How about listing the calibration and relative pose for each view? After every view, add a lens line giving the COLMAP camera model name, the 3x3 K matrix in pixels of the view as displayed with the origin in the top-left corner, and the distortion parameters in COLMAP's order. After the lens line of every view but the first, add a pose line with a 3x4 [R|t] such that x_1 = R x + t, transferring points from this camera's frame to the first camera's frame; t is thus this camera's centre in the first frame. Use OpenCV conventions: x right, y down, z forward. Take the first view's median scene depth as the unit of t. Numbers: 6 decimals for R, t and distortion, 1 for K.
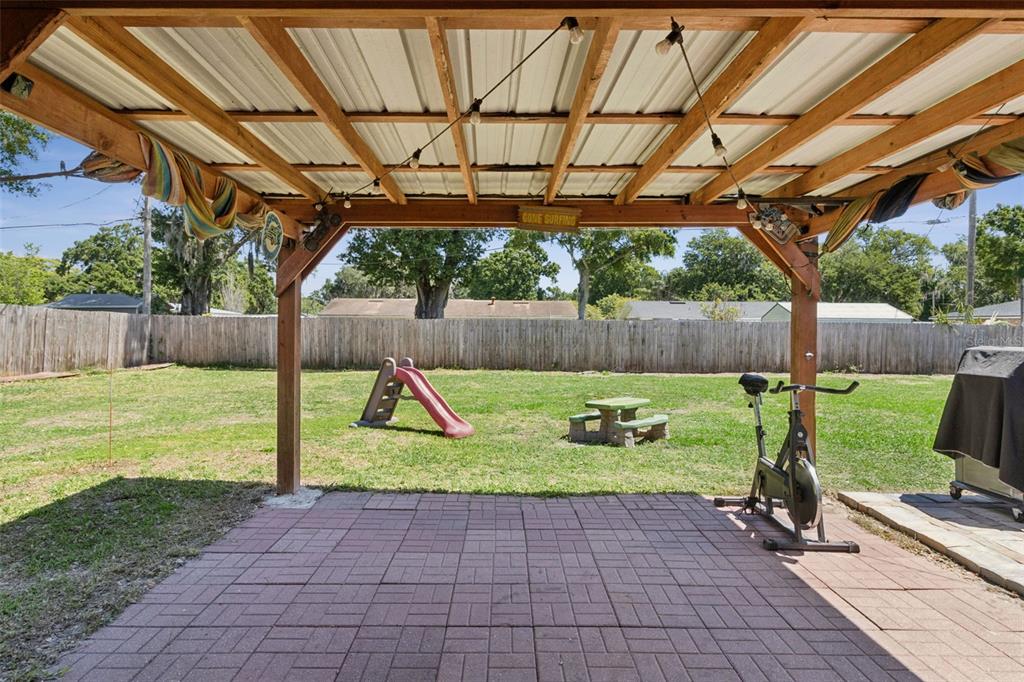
lens RADIAL K [[538.1, 0, 504.3], [0, 538.1, 327.9], [0, 0, 1]] dist [0.002447, 0.000089]
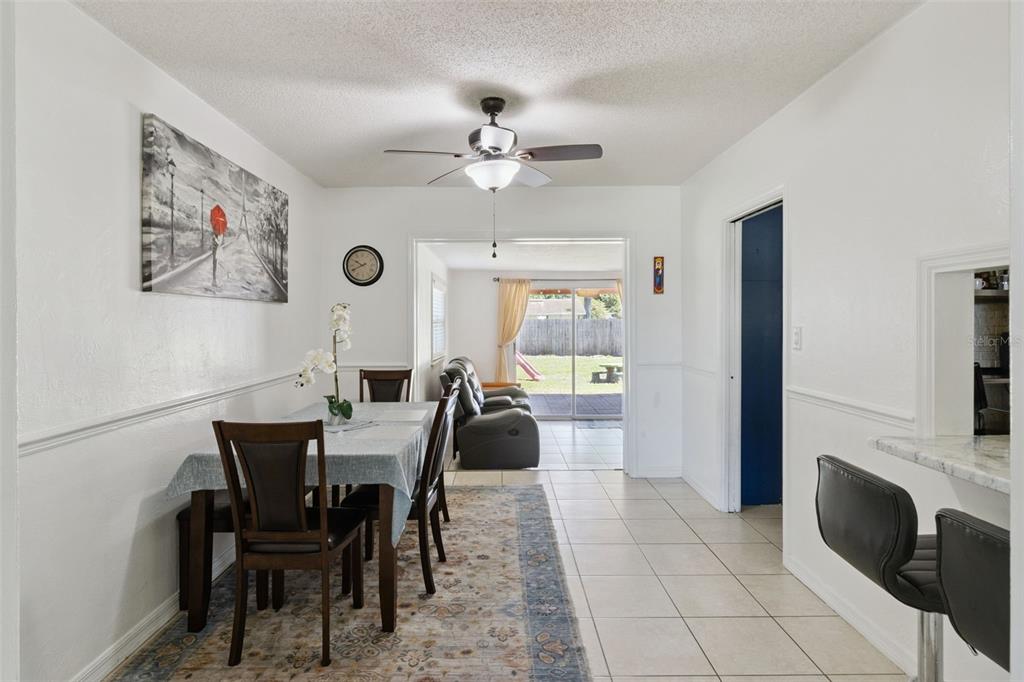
lens RADIAL K [[554.4, 0, 500.7], [0, 554.4, 329.2], [0, 0, 1]] dist [0.000352, -0.000488]
pose [[0.999931, -0.009584, -0.006799, -0.220917], [0.009697, 0.999811, 0.016876, -0.040087], [0.006636, -0.016941, 0.999834, -1.182509]]
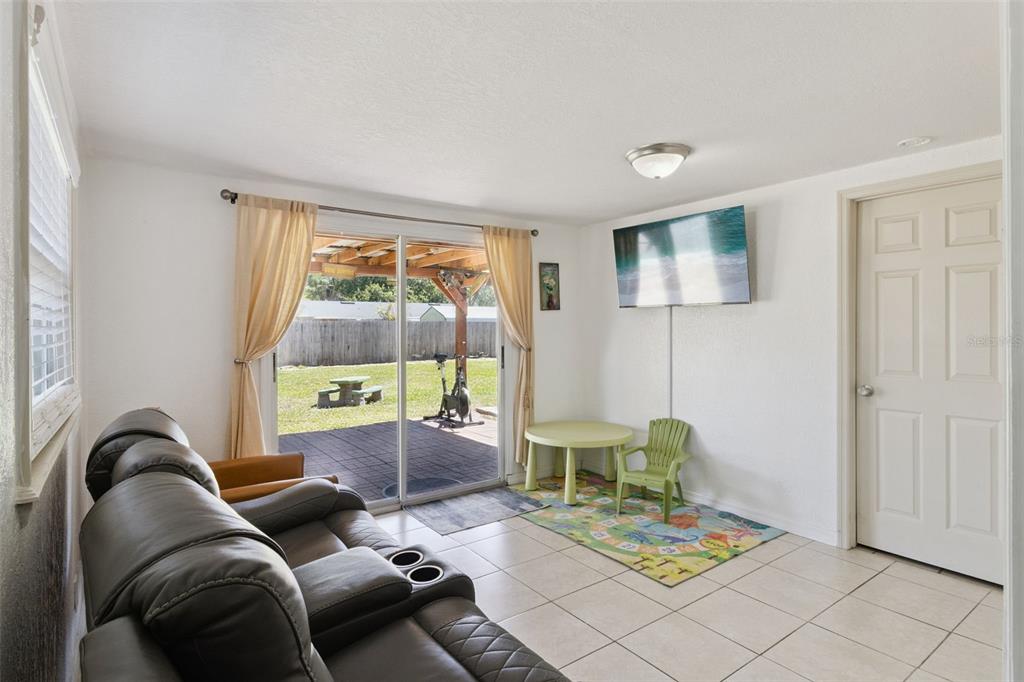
lens RADIAL K [[538.1, 0, 504.3], [0, 538.1, 327.9], [0, 0, 1]] dist [0.002447, 0.000089]
pose [[0.815285, -0.013075, 0.578913, -0.315859], [0.009475, 0.999912, 0.009241, -0.015371], [-0.578983, -0.002049, 0.815337, -0.488154]]
